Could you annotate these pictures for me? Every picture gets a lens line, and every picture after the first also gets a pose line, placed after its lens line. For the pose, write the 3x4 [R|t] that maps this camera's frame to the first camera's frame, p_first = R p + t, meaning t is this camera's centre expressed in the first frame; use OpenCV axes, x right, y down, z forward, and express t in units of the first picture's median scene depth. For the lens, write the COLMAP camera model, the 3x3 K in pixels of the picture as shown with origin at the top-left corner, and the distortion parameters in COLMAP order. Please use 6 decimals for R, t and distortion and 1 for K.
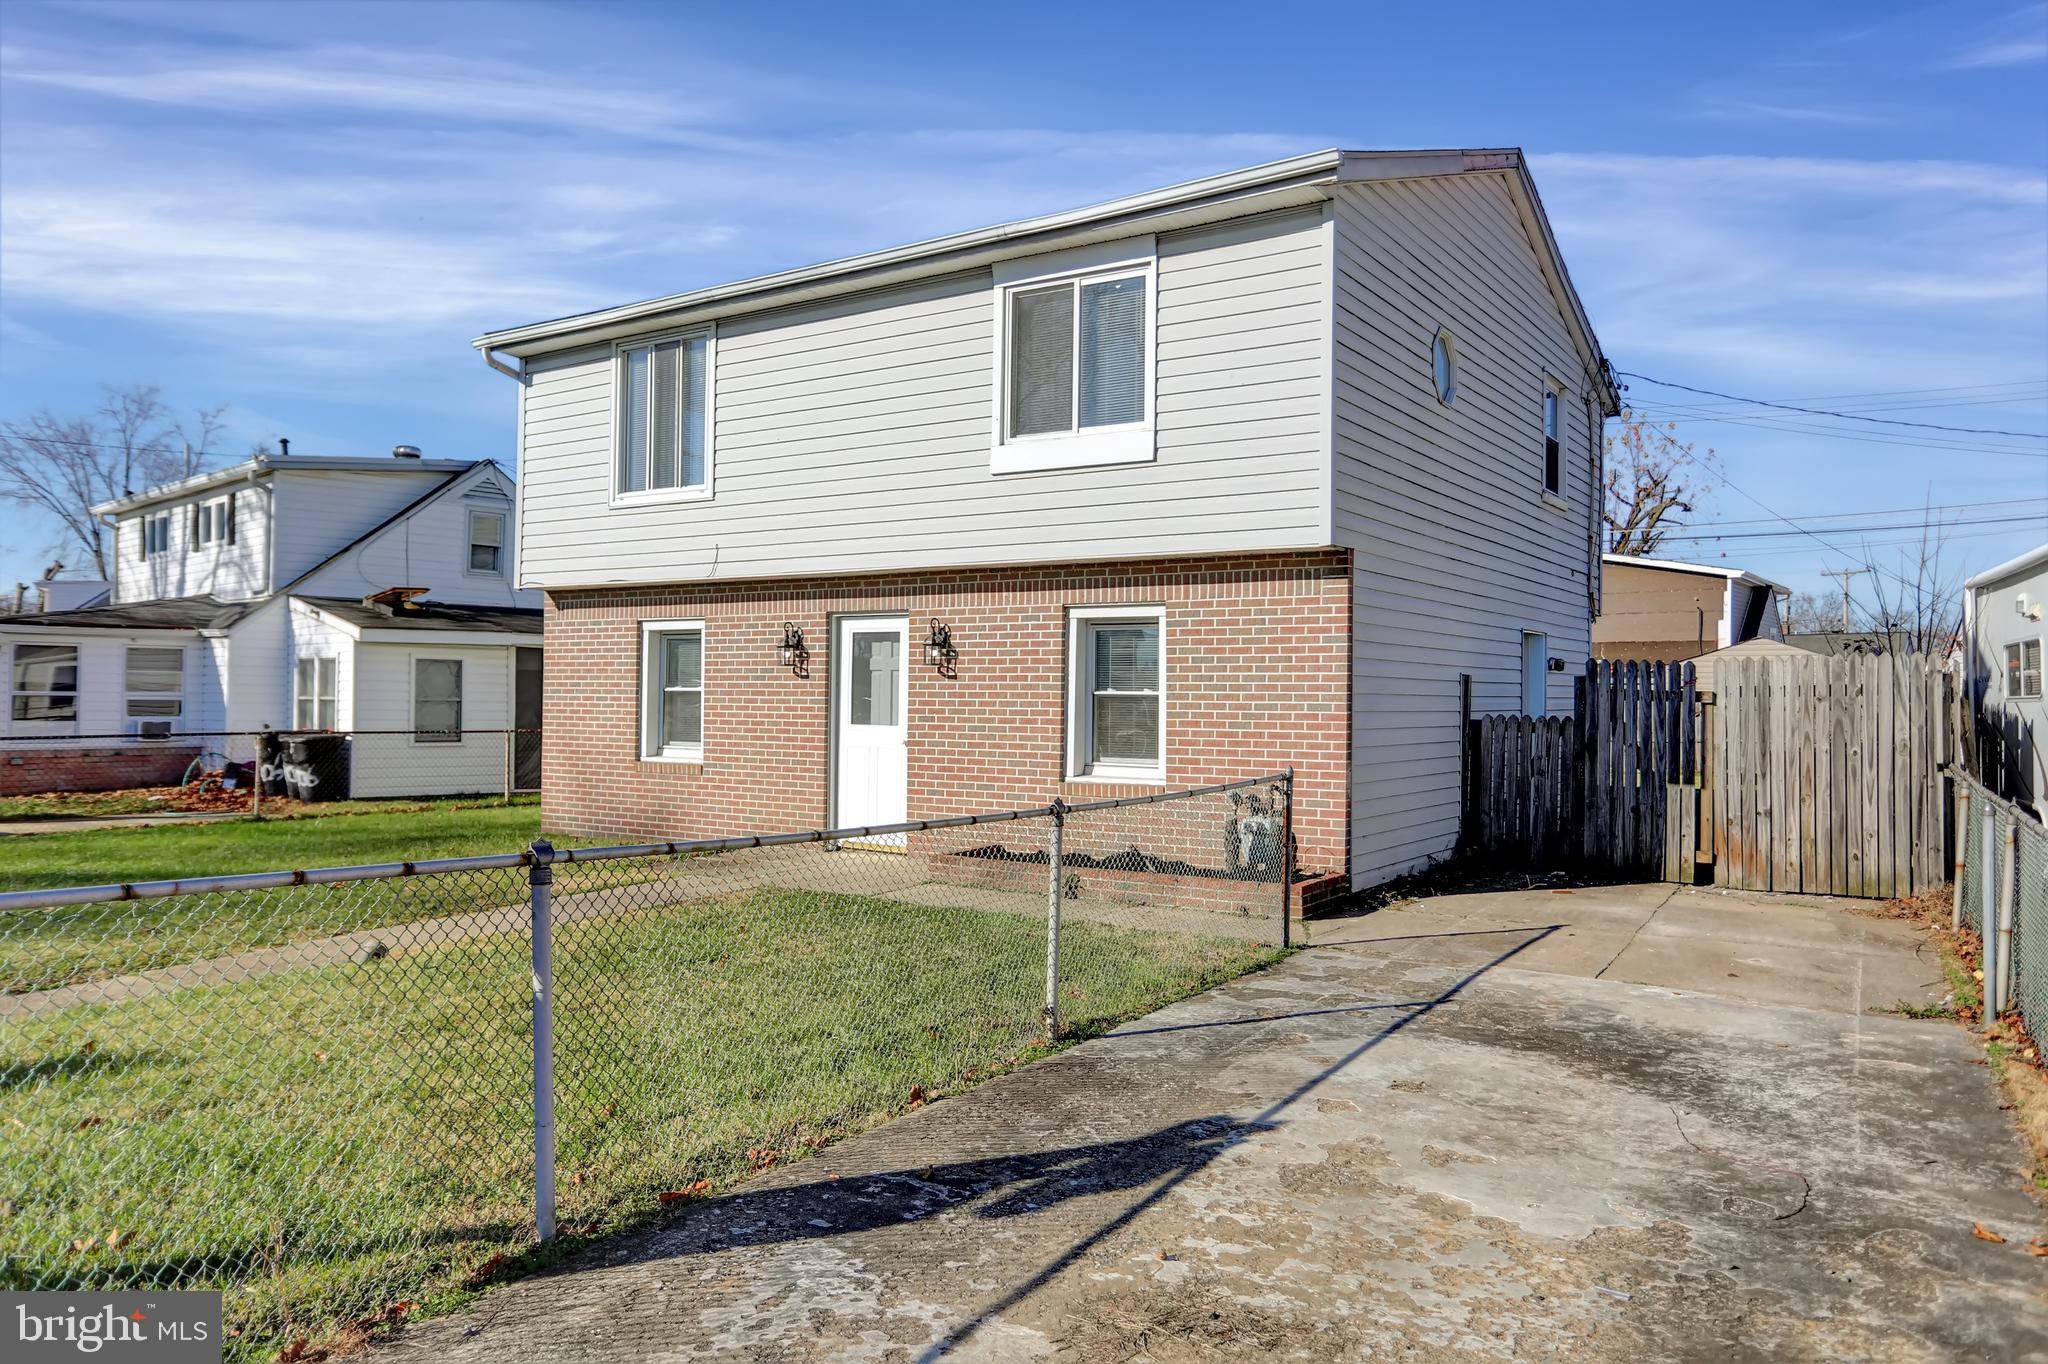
lens RADIAL K [[1441.0, 0, 1015.1], [0, 1441.0, 635.8], [0, 0, 1]] dist [0.044900, -0.000024]
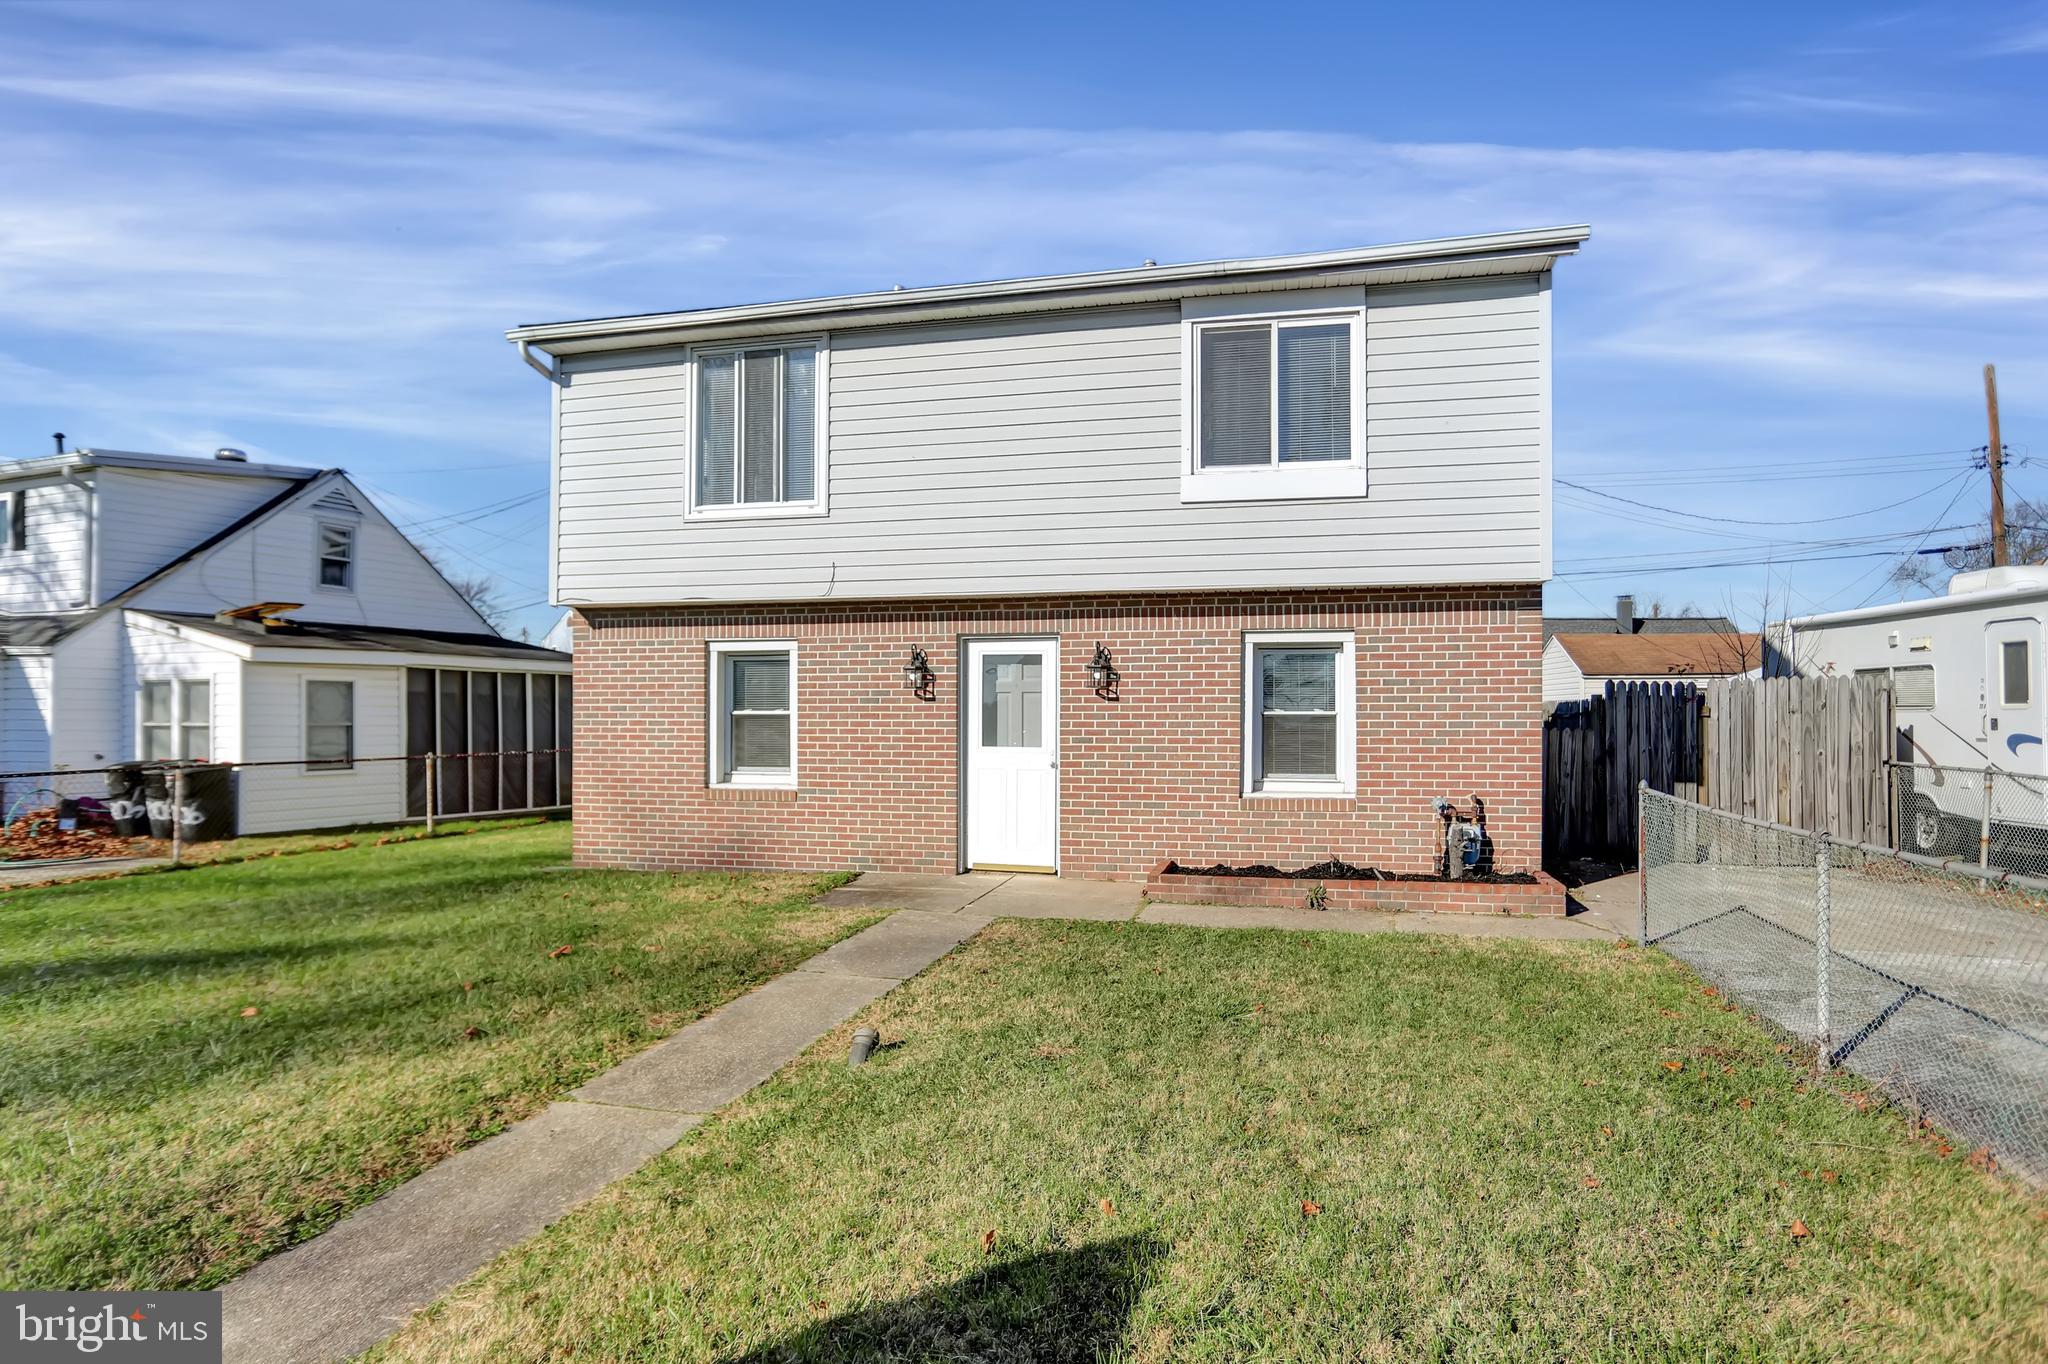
lens RADIAL K [[1192.9, 0, 1040.9], [0, 1192.9, 674.0], [0, 0, 1]] dist [-0.006804, 0.006684]
pose [[0.938956, 0.002474, 0.344028, -0.354435], [-0.005933, 0.999942, 0.009001, 0.003264], [-0.343986, -0.010493, 0.938916, 0.203985]]
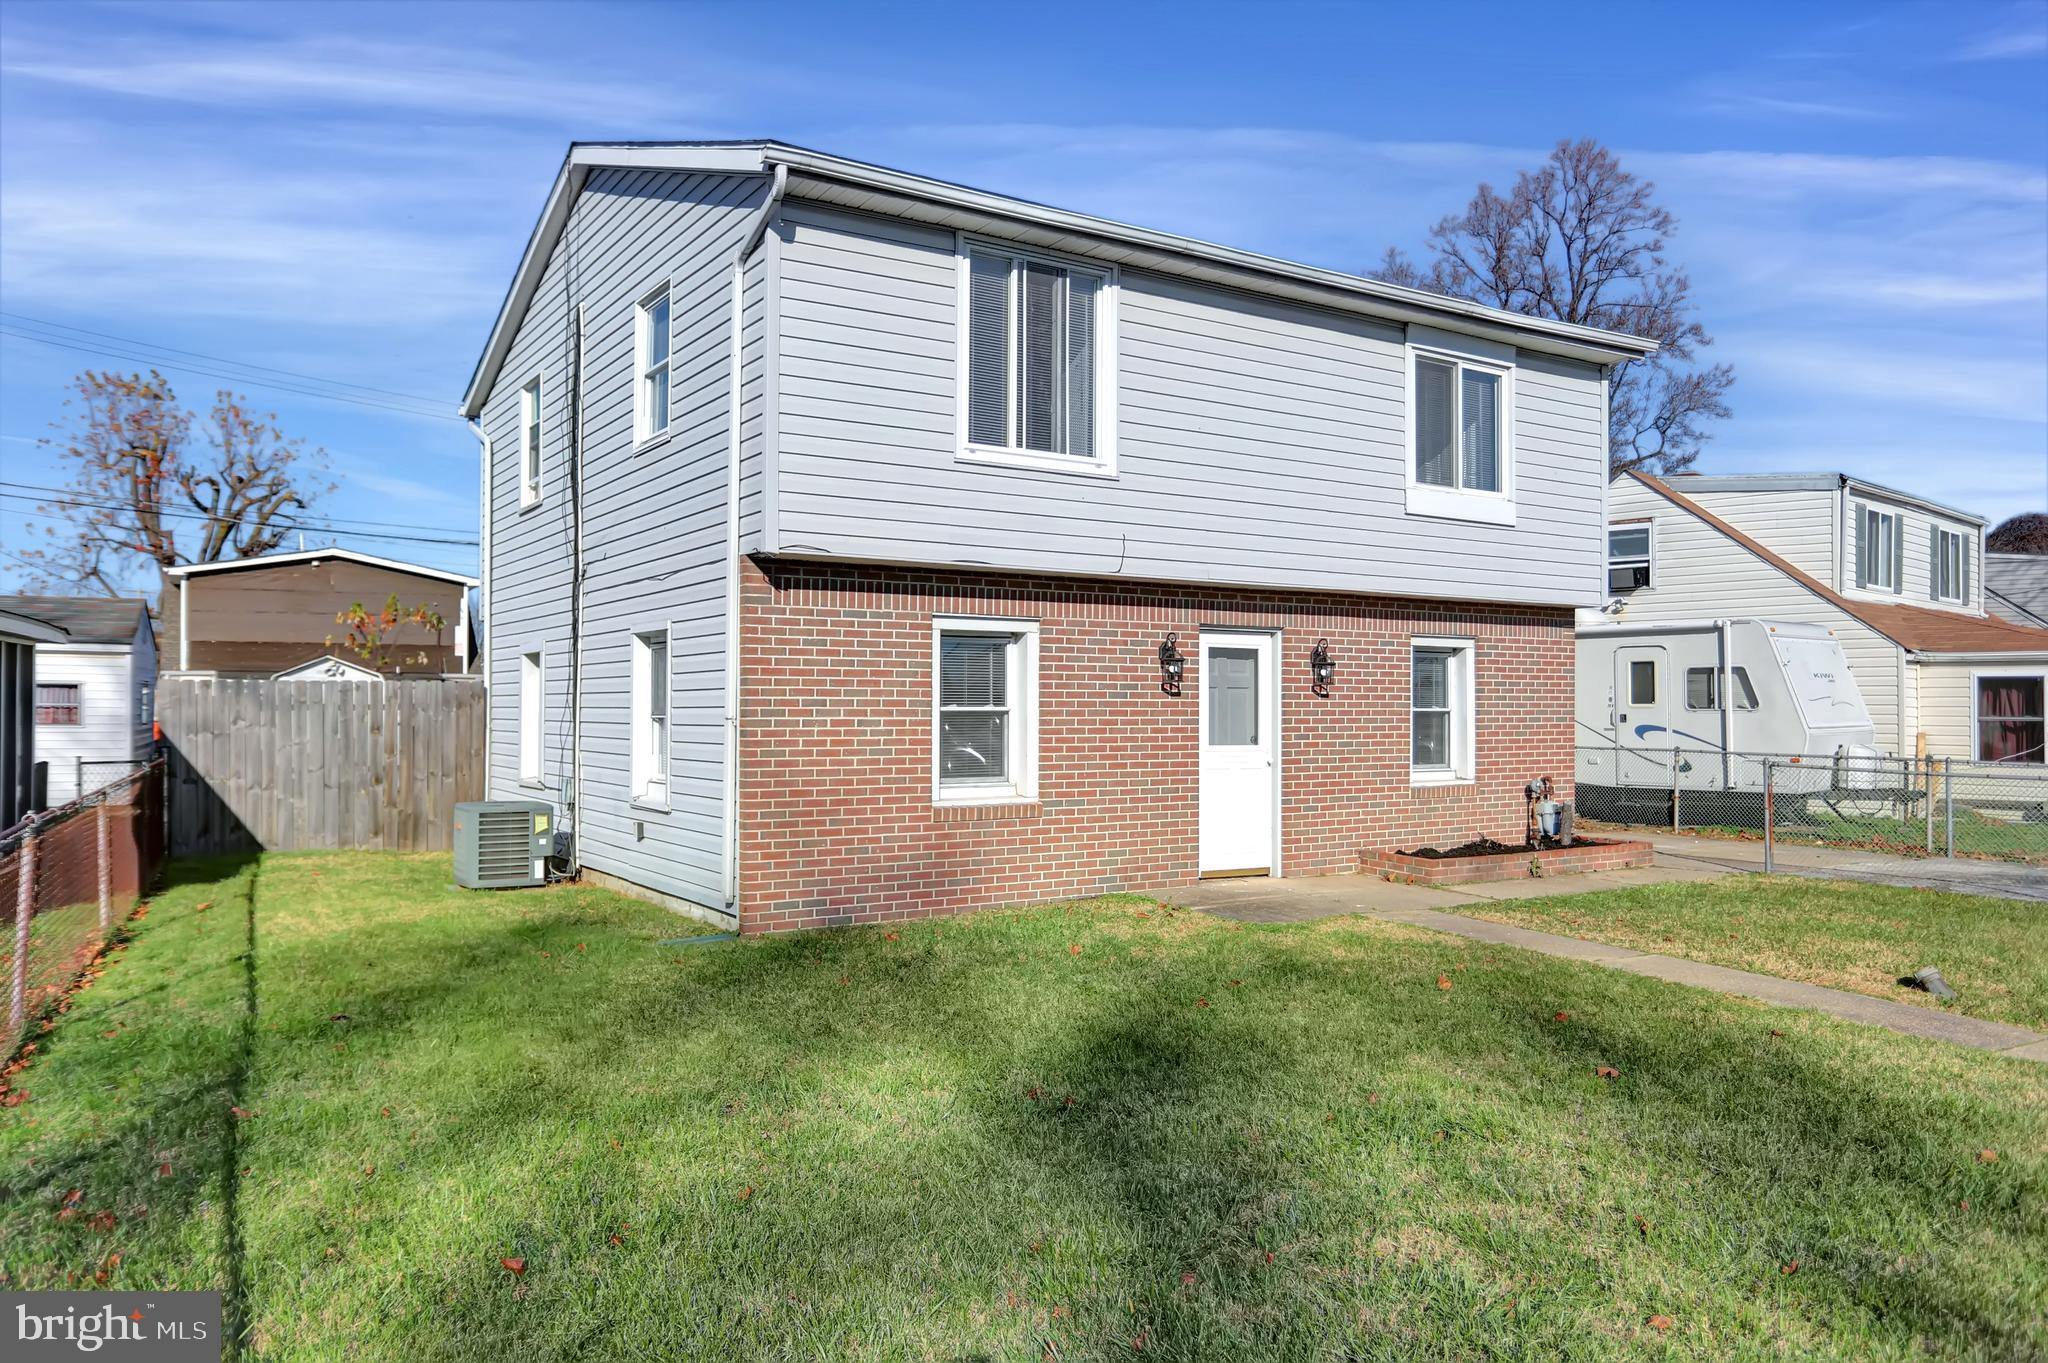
lens RADIAL K [[1441.0, 0, 1036.5], [0, 1441.0, 640.0], [0, 0, 1]] dist [0.044900, -0.000024]
pose [[0.375900, 0.033679, 0.926048, -1.004945], [-0.037484, 0.999074, -0.021119, 0.016978], [-0.925902, -0.026773, 0.376814, 0.739531]]
